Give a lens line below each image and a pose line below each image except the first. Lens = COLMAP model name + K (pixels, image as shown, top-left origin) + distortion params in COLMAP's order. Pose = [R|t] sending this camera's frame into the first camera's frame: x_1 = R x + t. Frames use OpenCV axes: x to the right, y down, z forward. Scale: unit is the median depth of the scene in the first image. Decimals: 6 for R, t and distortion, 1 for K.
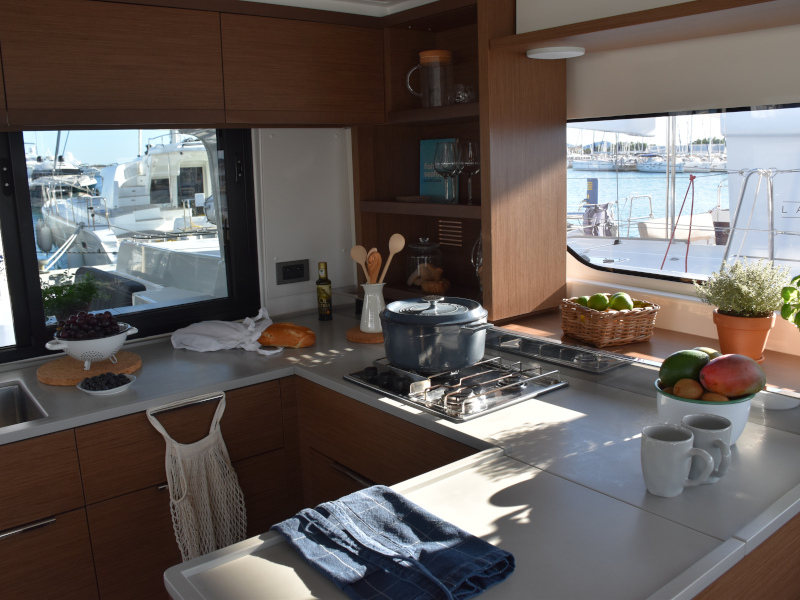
lens RADIAL K [[700.3, 0, 400.0], [0, 700.3, 300.0], [0, 0, 1]] dist [-0.161427, 0.107048]
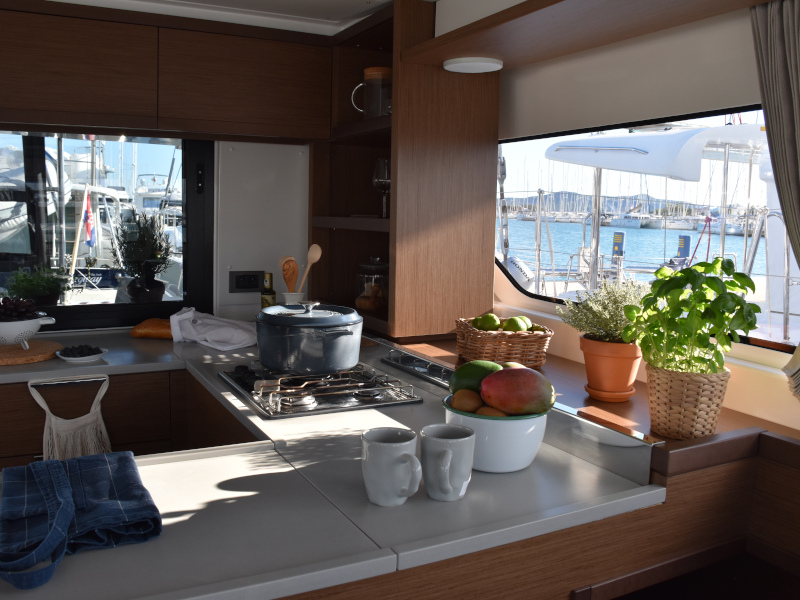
lens RADIAL K [[696.8, 0, 400.3], [0, 696.8, 316.6], [0, 0, 1]] dist [-0.132186, -0.012484]
pose [[0.982684, 0.078162, -0.167999, 0.331743], [-0.085943, 0.995515, -0.039545, 0.043309], [0.164155, 0.053298, 0.984994, 0.044678]]
